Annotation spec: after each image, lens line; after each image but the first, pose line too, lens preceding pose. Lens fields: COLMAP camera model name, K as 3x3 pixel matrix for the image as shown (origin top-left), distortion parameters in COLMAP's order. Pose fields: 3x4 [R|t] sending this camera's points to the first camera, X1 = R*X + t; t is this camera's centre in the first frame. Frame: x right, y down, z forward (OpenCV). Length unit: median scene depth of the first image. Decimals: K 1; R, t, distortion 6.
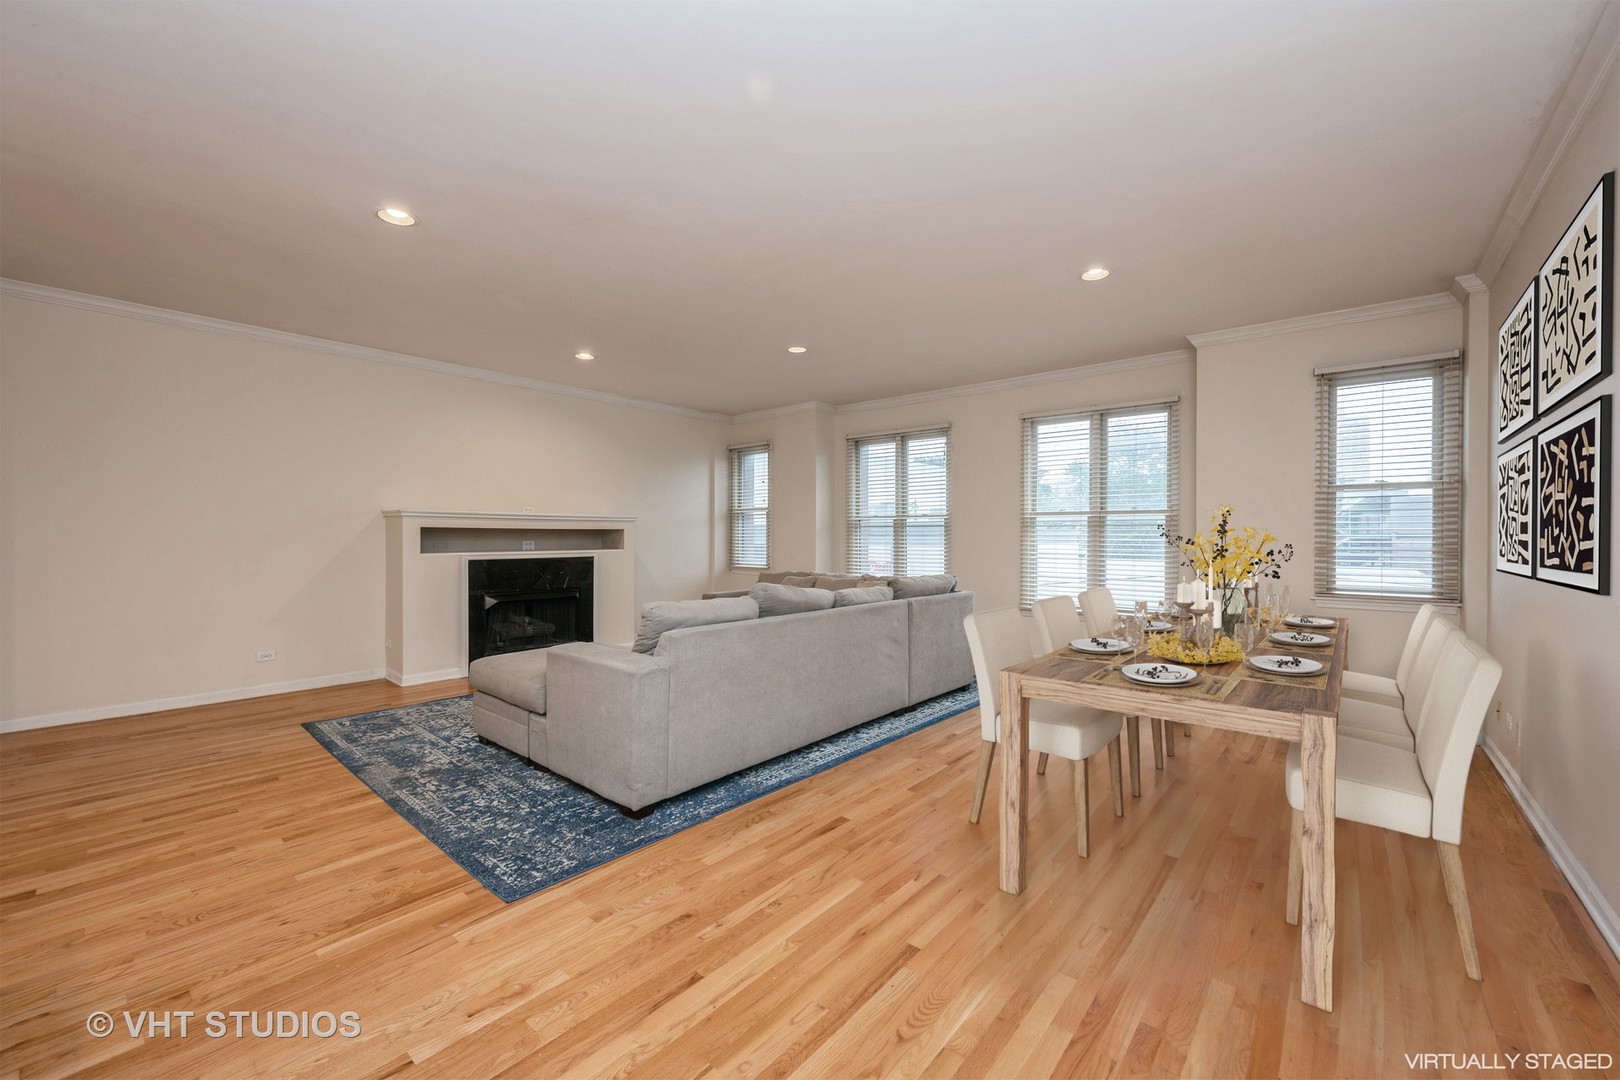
lens RADIAL K [[631.4, 0, 807.0], [0, 631.4, 536.1], [0, 0, 1]] dist [0.000410, -0.000113]
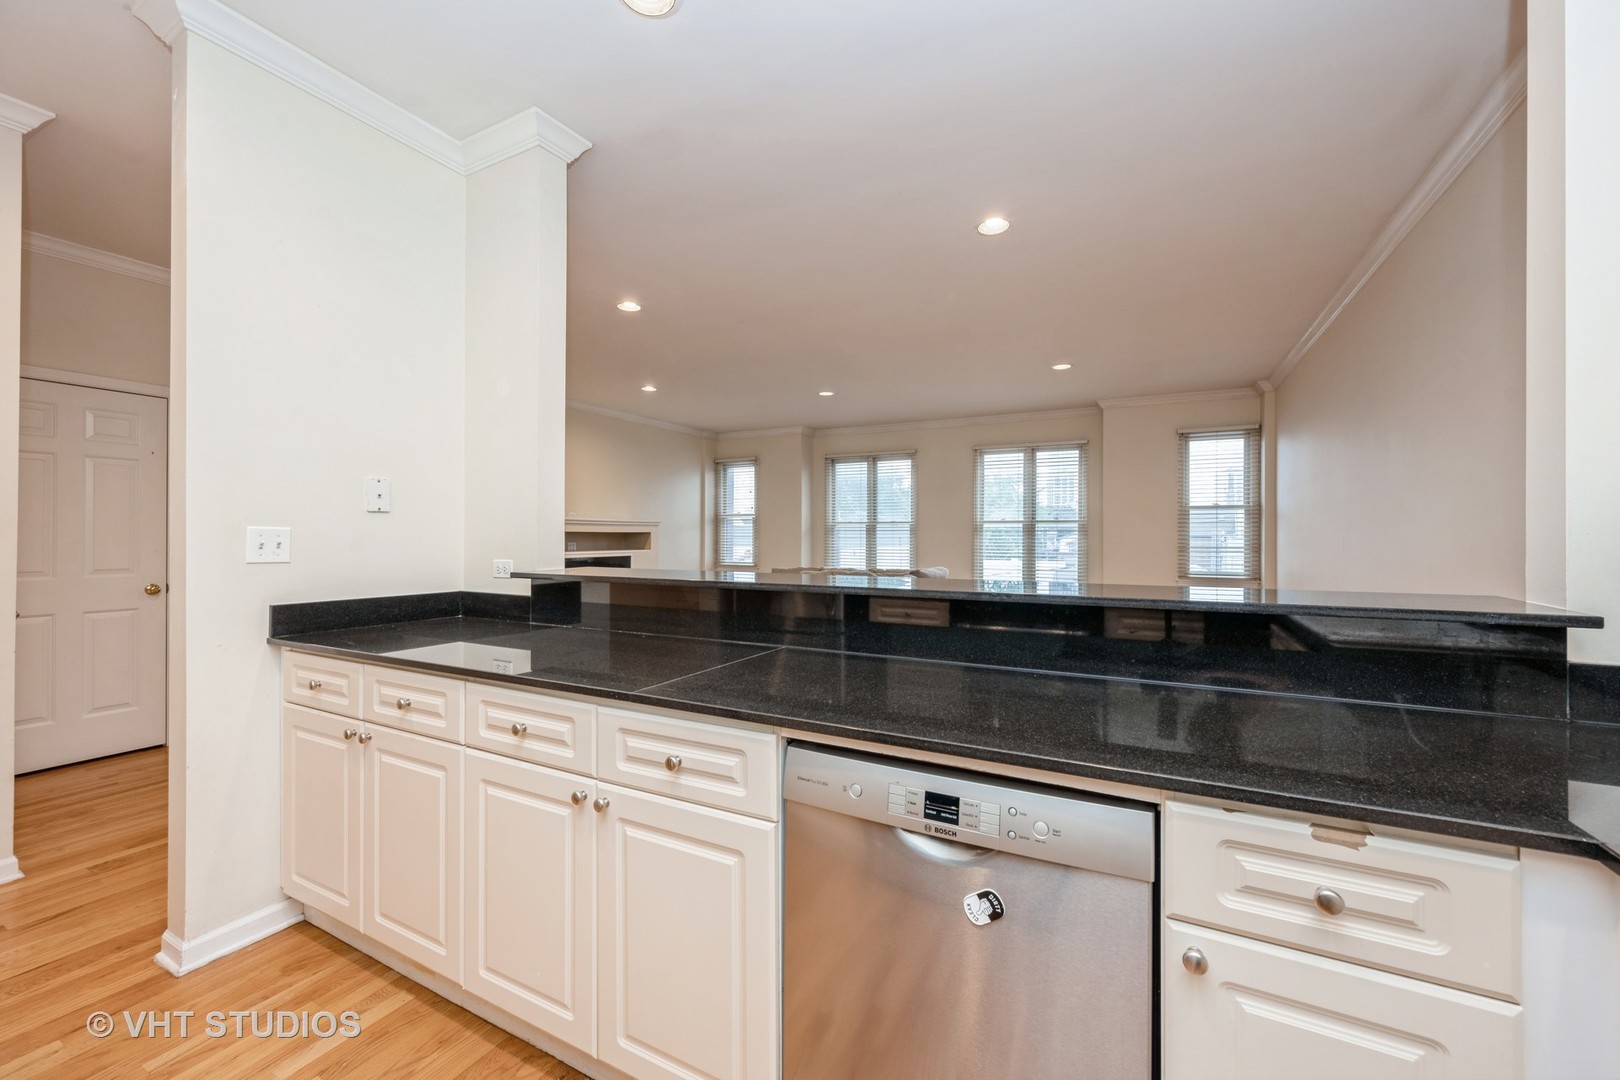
lens RADIAL K [[632.8, 0, 817.9], [0, 632.8, 534.5], [0, 0, 1]] dist [0.008685, 0.000009]
pose [[0.974259, 0.002991, 0.225410, -0.353786], [-0.001684, 0.999981, -0.005990, -0.000539], [-0.225424, 0.005456, 0.974246, -0.270446]]
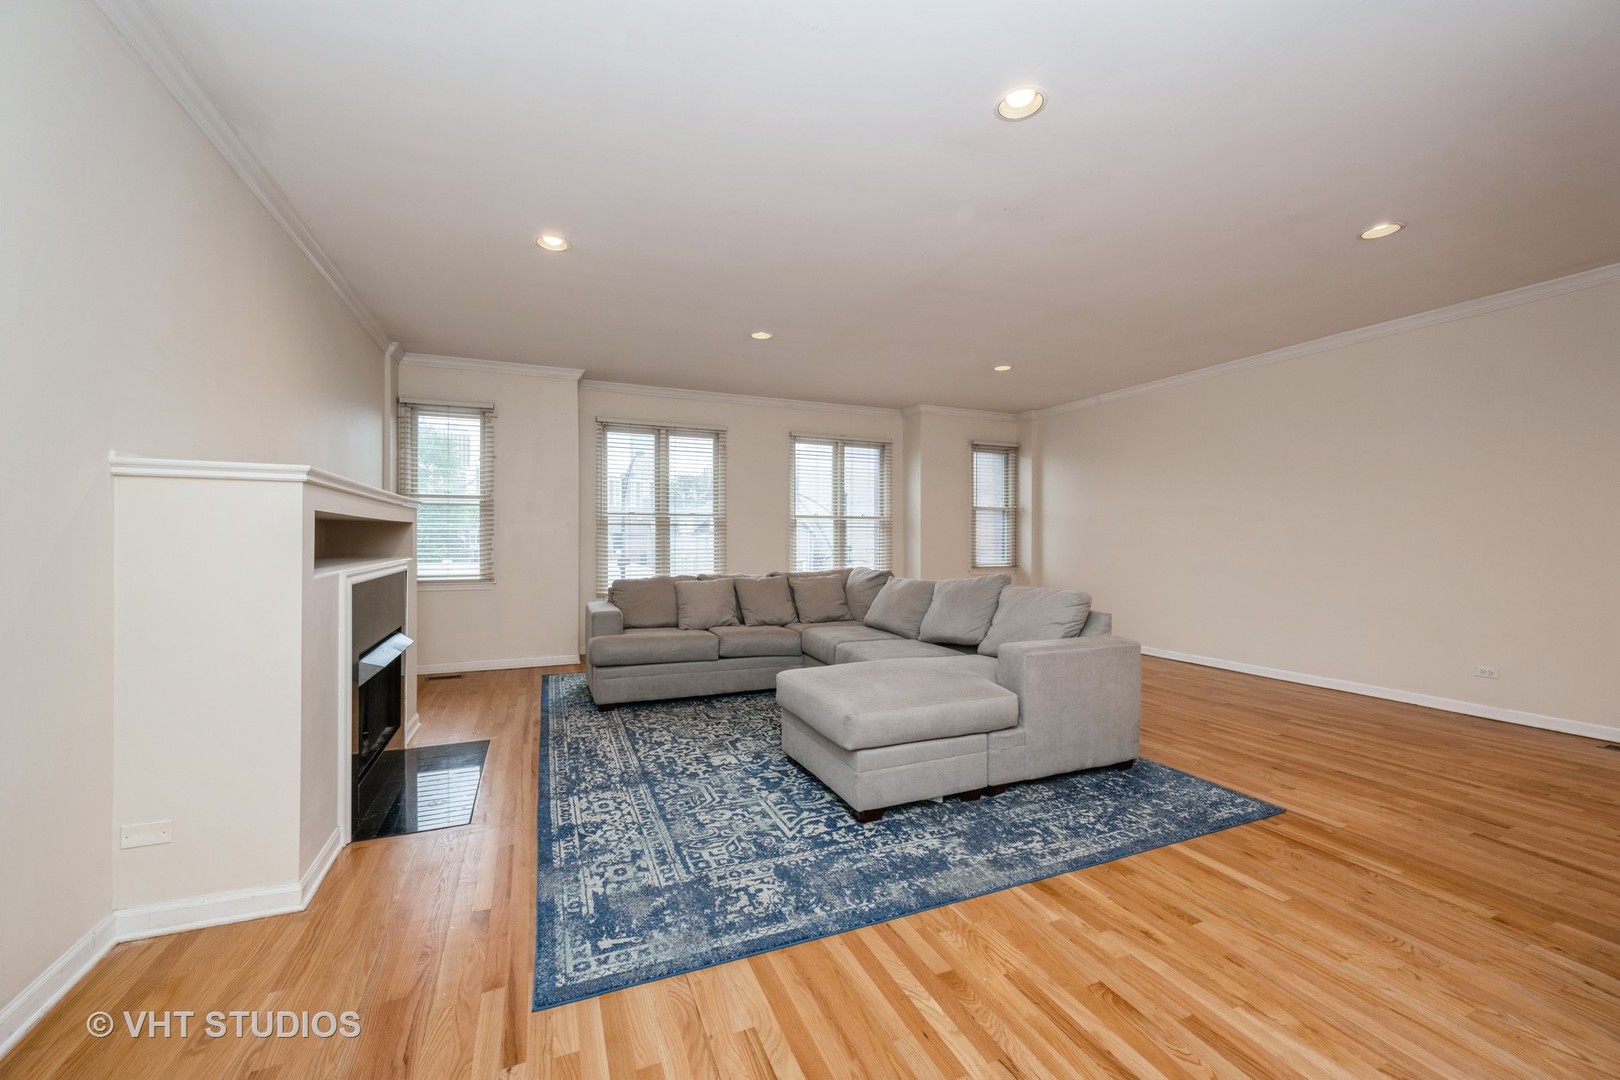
lens RADIAL K [[632.8, 0, 808.0], [0, 632.8, 541.4], [0, 0, 1]] dist [0.008685, 0.000009]
pose [[0.443624, -0.010904, 0.896147, -0.931726], [0.001124, 0.999932, 0.011611, -0.001728], [-0.896212, -0.004143, 0.443606, 0.577373]]
